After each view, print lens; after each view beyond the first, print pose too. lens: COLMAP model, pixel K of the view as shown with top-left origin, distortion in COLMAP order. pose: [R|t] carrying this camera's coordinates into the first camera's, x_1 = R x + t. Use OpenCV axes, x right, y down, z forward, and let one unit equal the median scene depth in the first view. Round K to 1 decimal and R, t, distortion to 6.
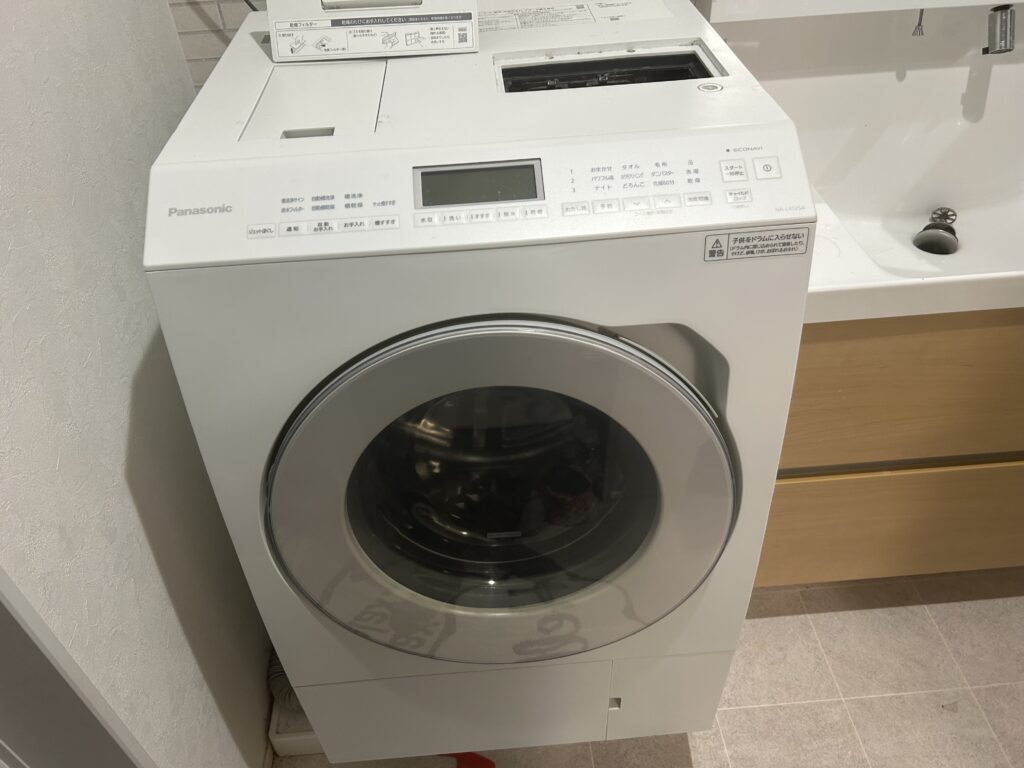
lens RADIAL K [[792.8, 0, 514.1], [0, 792.8, 372.9], [0, 0, 1]] dist [0.013994, -0.023645]
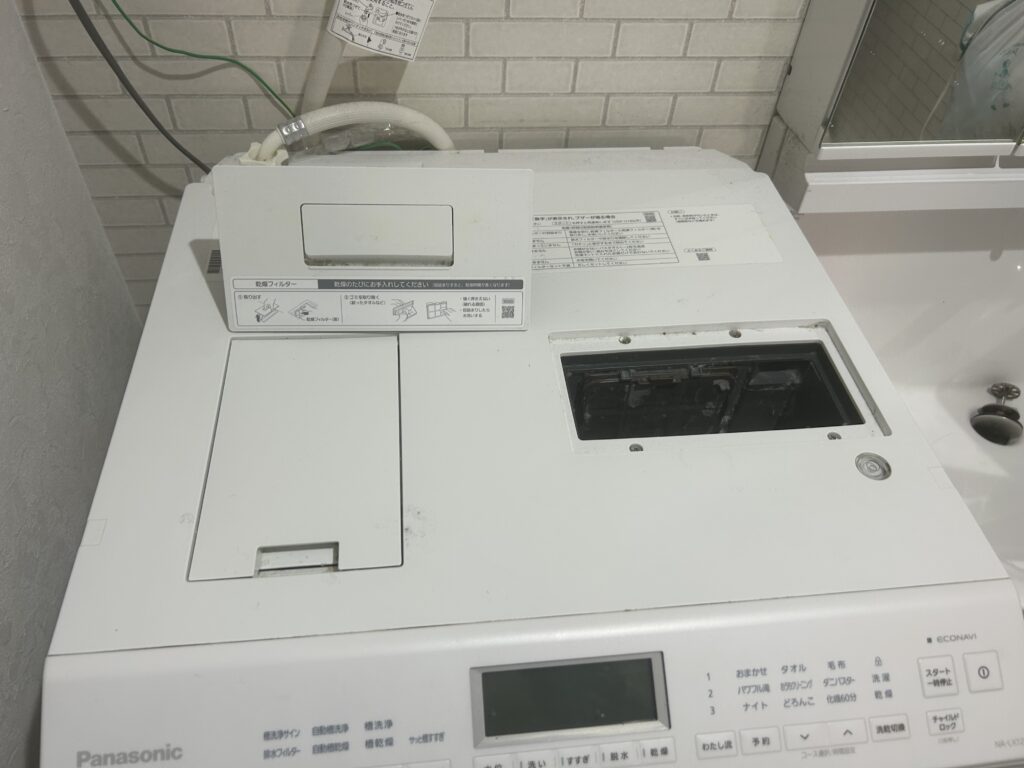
lens RADIAL K [[792.8, 0, 514.1], [0, 792.8, 372.9], [0, 0, 1]] dist [0.013994, -0.023645]
pose [[0.994202, 0.032847, 0.102386, -0.130459], [-0.044180, 0.992897, 0.110473, -0.448429], [-0.098030, -0.114356, 0.988591, 0.300877]]
